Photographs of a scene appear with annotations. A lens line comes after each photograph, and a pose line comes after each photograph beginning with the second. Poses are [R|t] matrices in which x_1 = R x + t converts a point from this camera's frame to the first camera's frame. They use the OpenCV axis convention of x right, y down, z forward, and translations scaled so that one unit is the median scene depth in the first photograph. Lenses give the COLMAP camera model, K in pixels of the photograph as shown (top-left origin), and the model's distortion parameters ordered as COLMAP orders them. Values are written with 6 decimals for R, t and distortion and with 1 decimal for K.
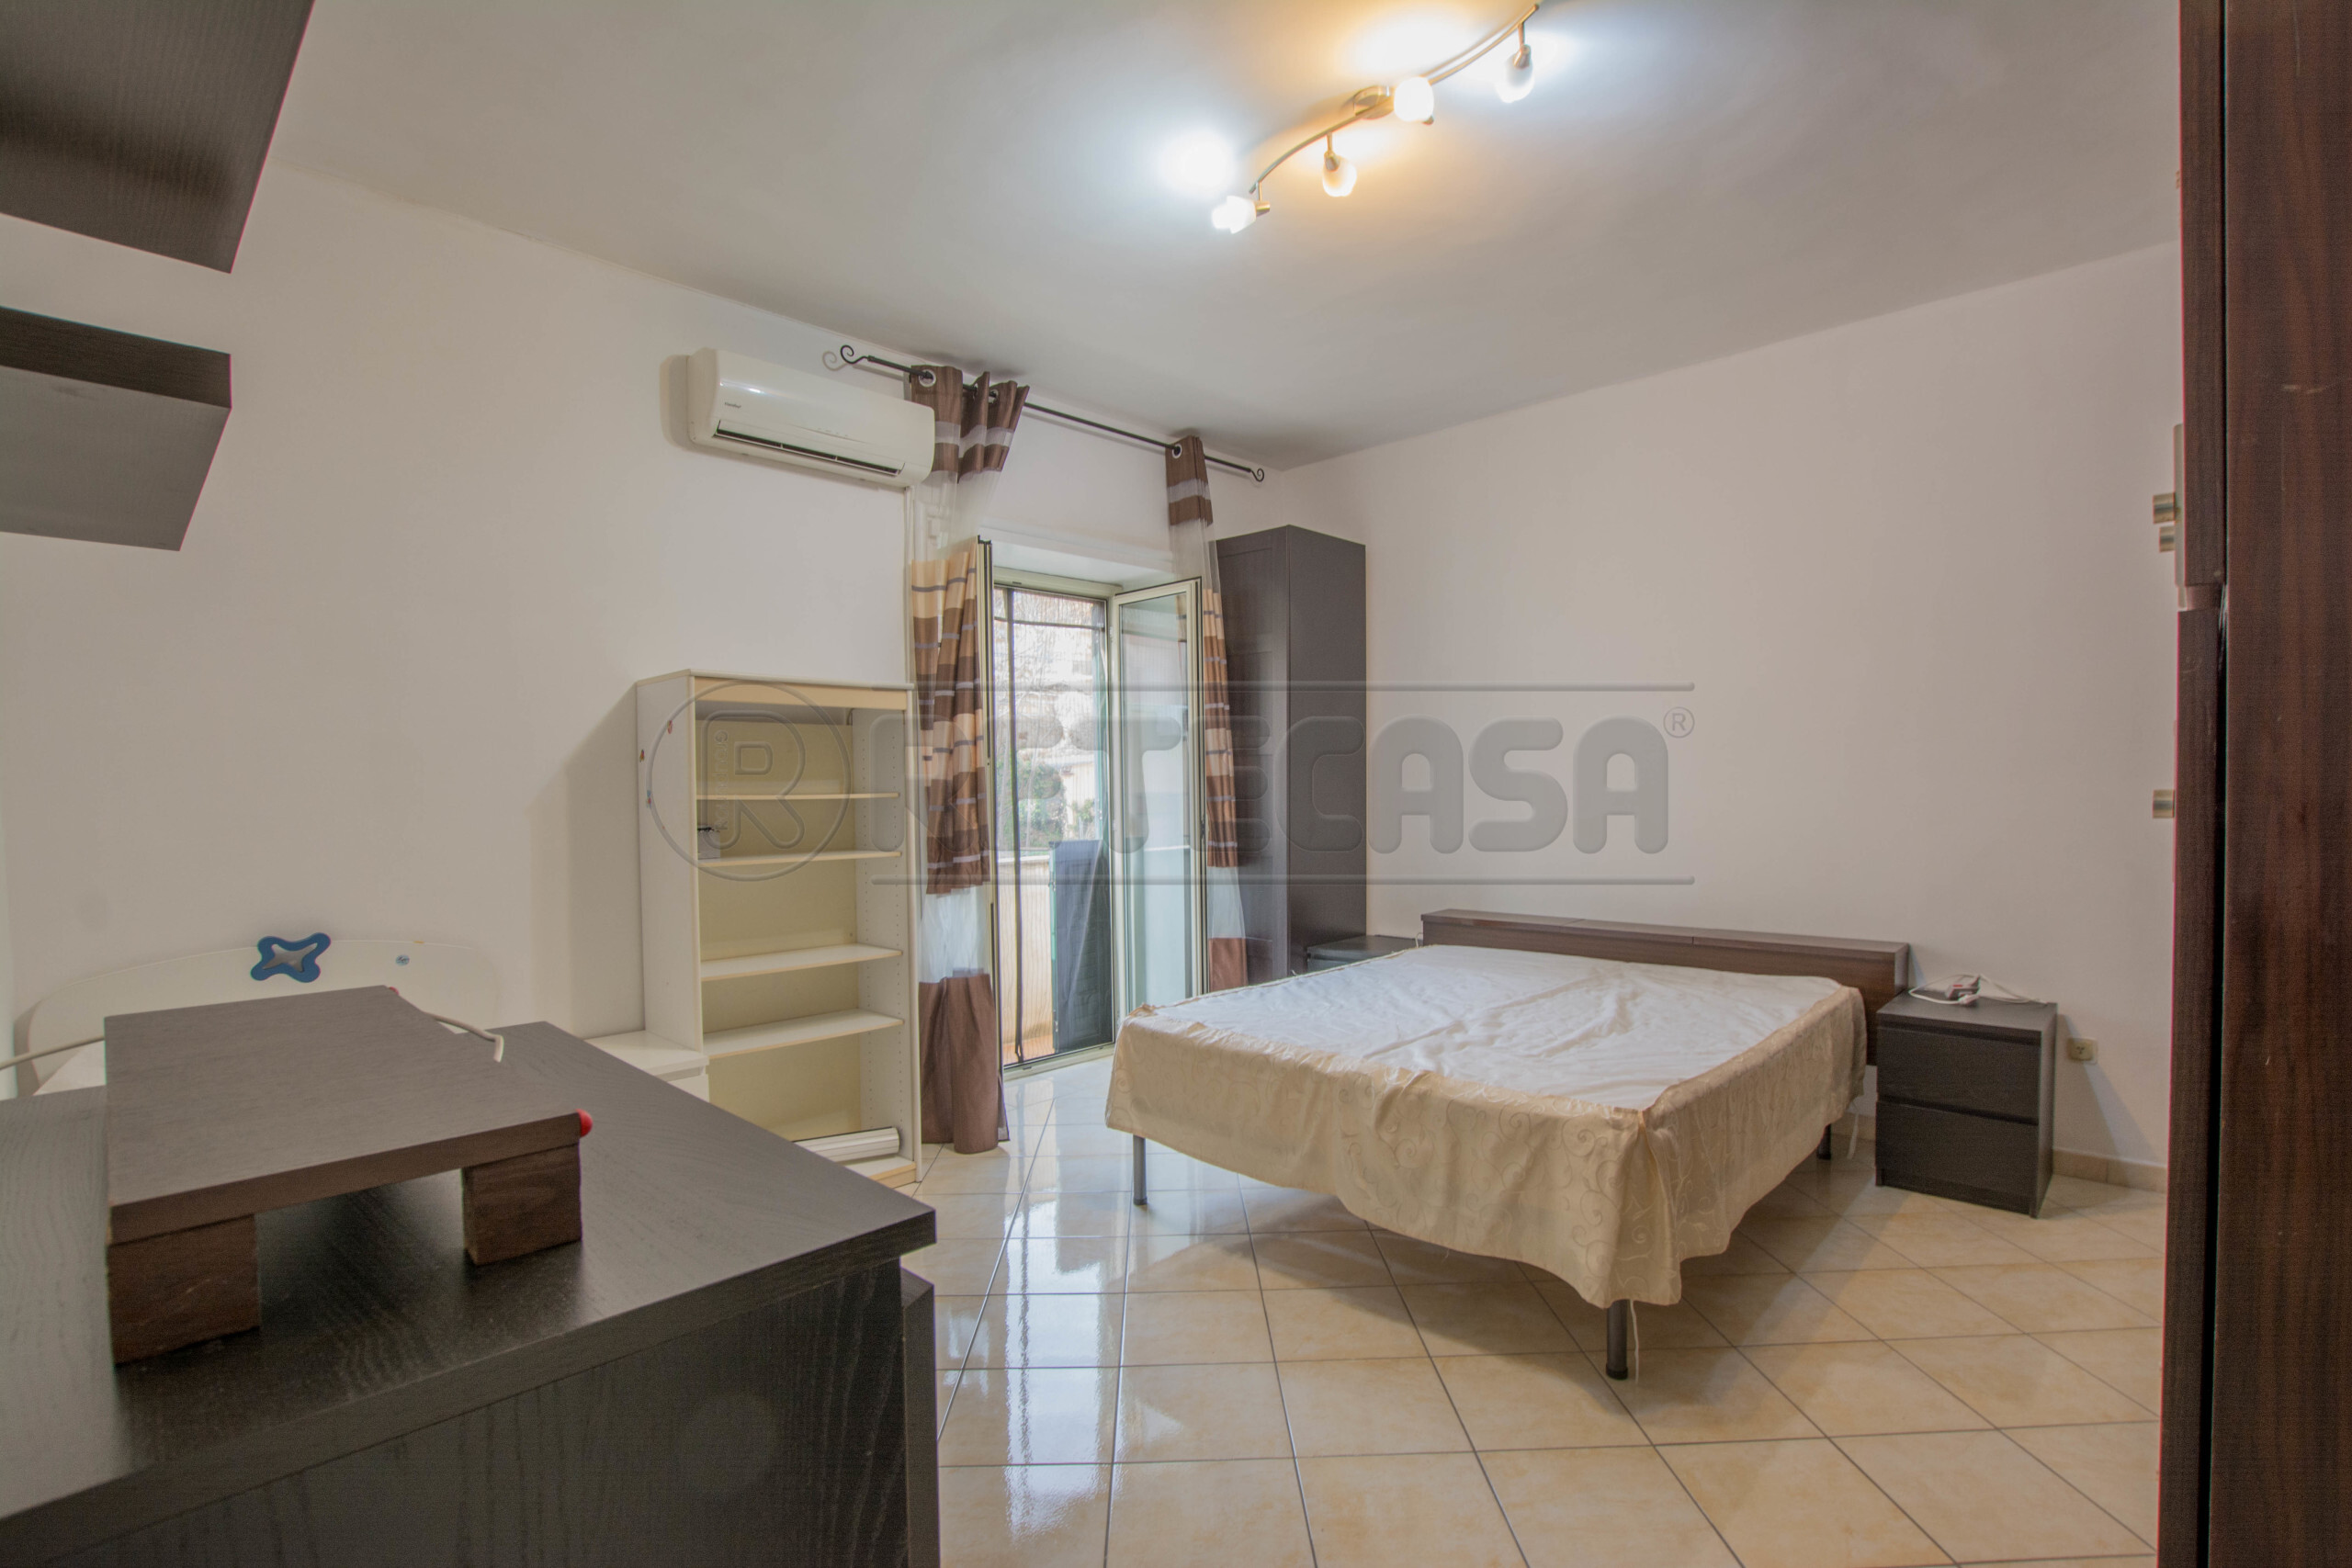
lens RADIAL K [[1069.8, 0, 1210.2], [0, 1069.8, 815.4], [0, 0, 1]] dist [-0.023973, 0.000765]
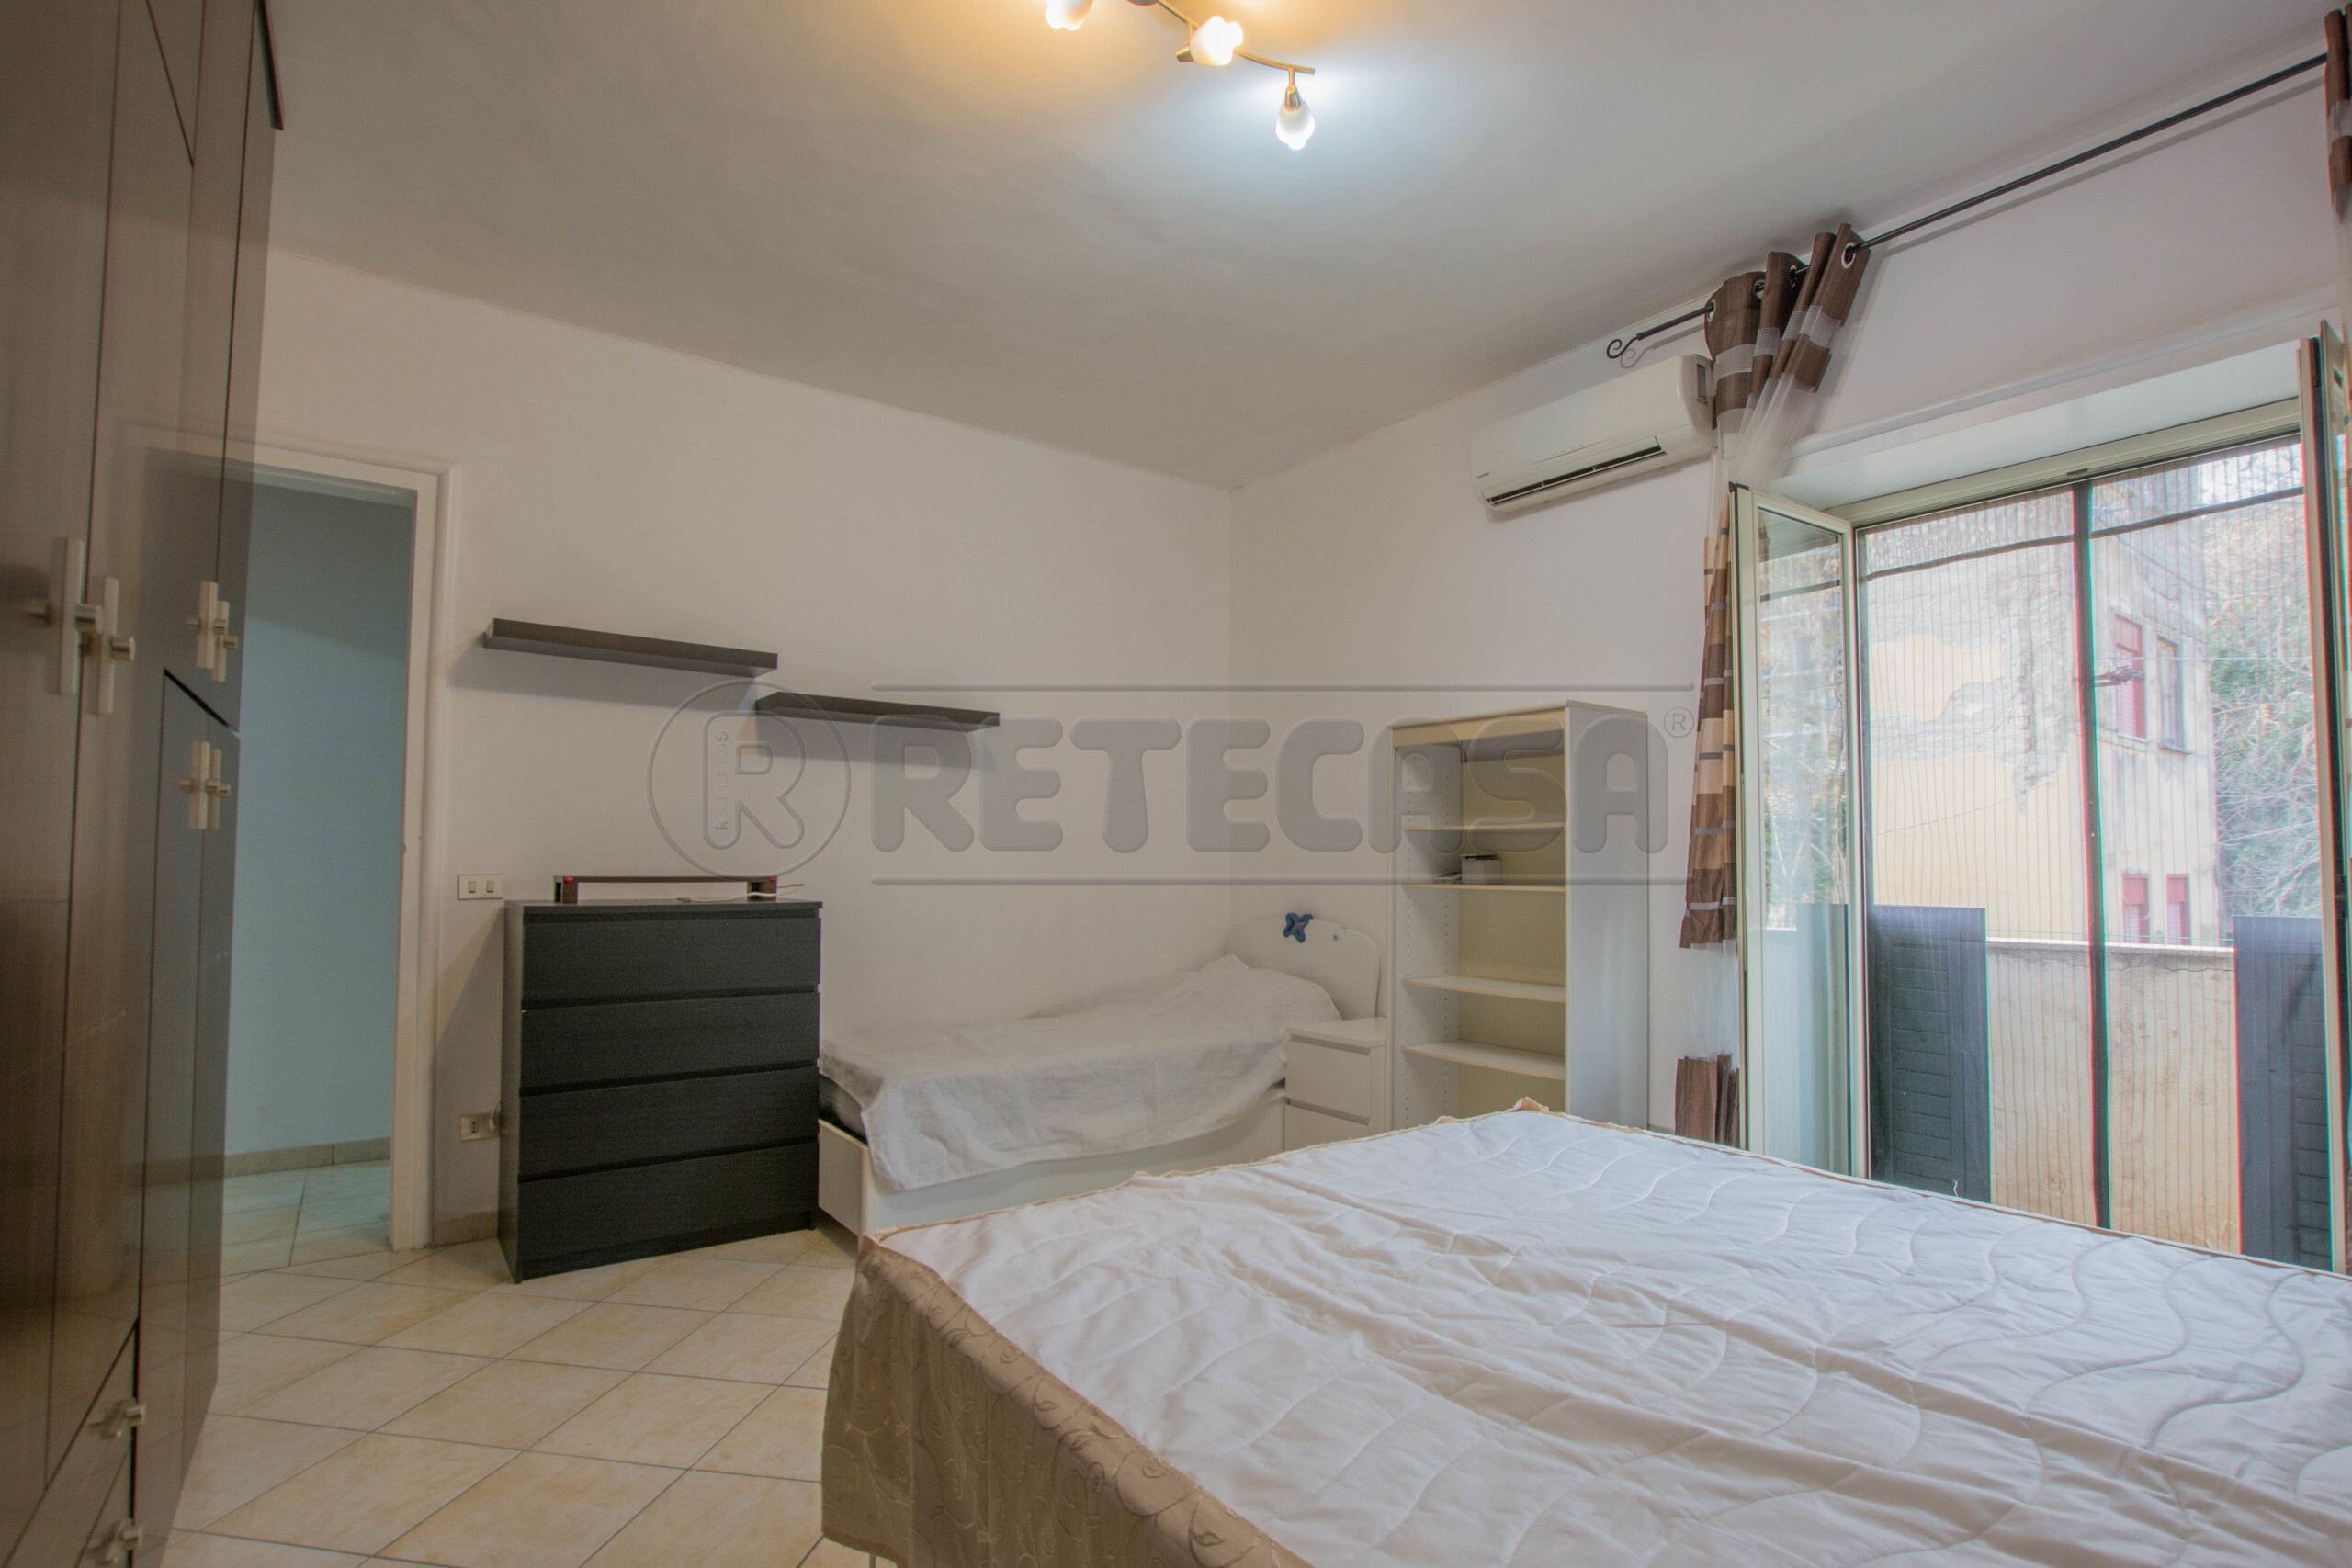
lens RADIAL K [[1069.8, 0, 1210.2], [0, 1069.8, 815.4], [0, 0, 1]] dist [-0.023973, 0.000765]
pose [[-0.137876, -0.036852, -0.989764, 0.593509], [-0.031827, 0.998956, -0.032761, 0.013559], [0.989938, 0.026984, -0.138905, 0.768989]]
